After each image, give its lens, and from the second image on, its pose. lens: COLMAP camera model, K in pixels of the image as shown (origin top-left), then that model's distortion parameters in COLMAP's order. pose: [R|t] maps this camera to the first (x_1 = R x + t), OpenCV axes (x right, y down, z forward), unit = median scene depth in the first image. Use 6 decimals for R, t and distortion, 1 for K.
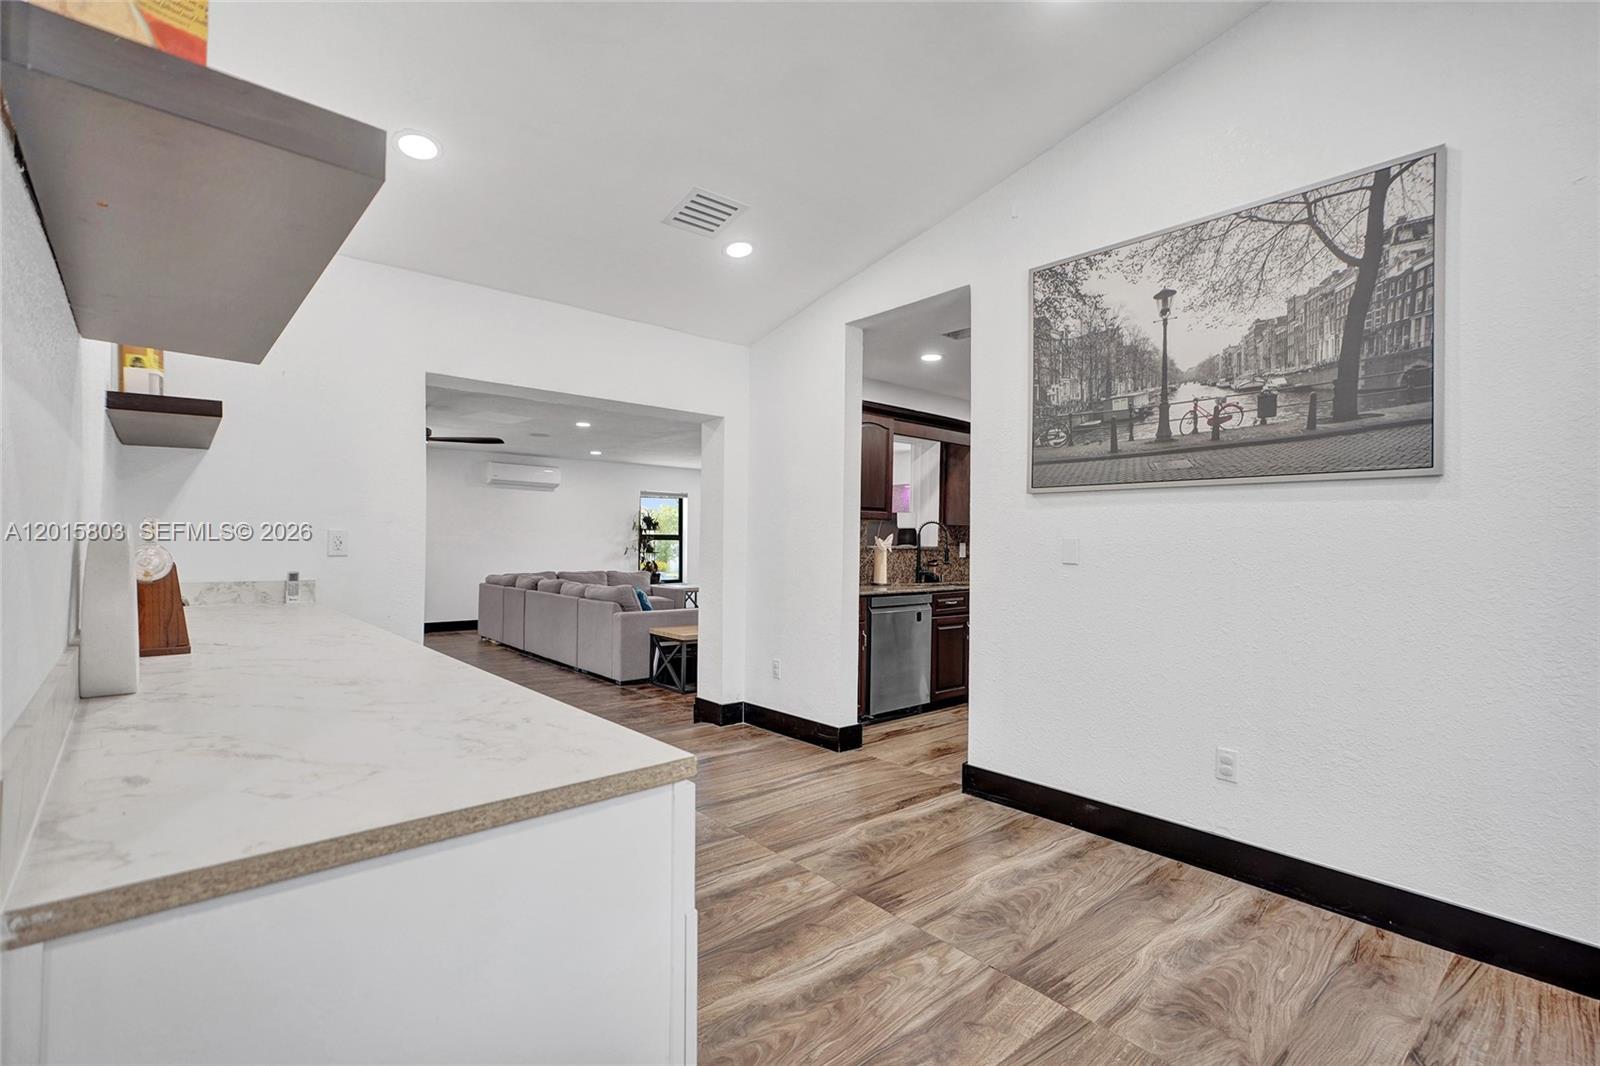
lens RADIAL K [[734.3, 0, 793.7], [0, 734.3, 523.9], [0, 0, 1]] dist [-0.015376, 0.000357]
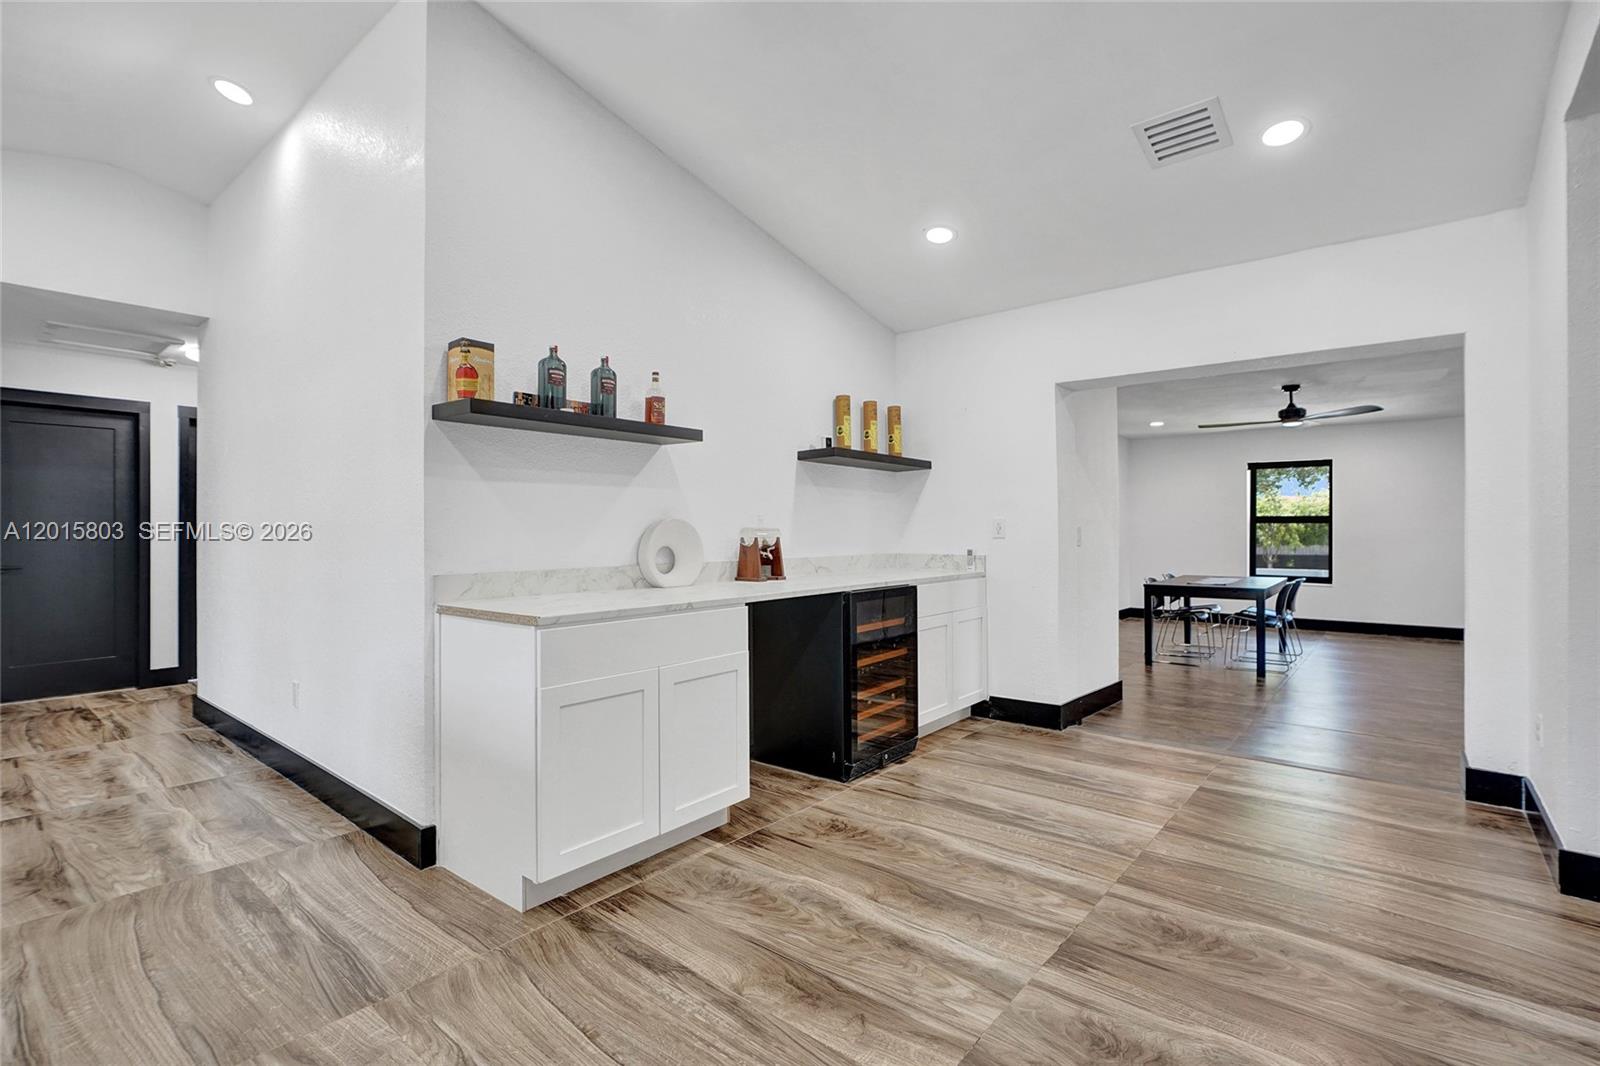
lens RADIAL K [[734.3, 0, 797.9], [0, 734.3, 536.5], [0, 0, 1]] dist [-0.015376, 0.000357]
pose [[0.168746, 0.005462, -0.985644, 0.761901], [0.029163, 0.999519, 0.010532, 0.019410], [0.985228, -0.030522, 0.168505, 0.494912]]
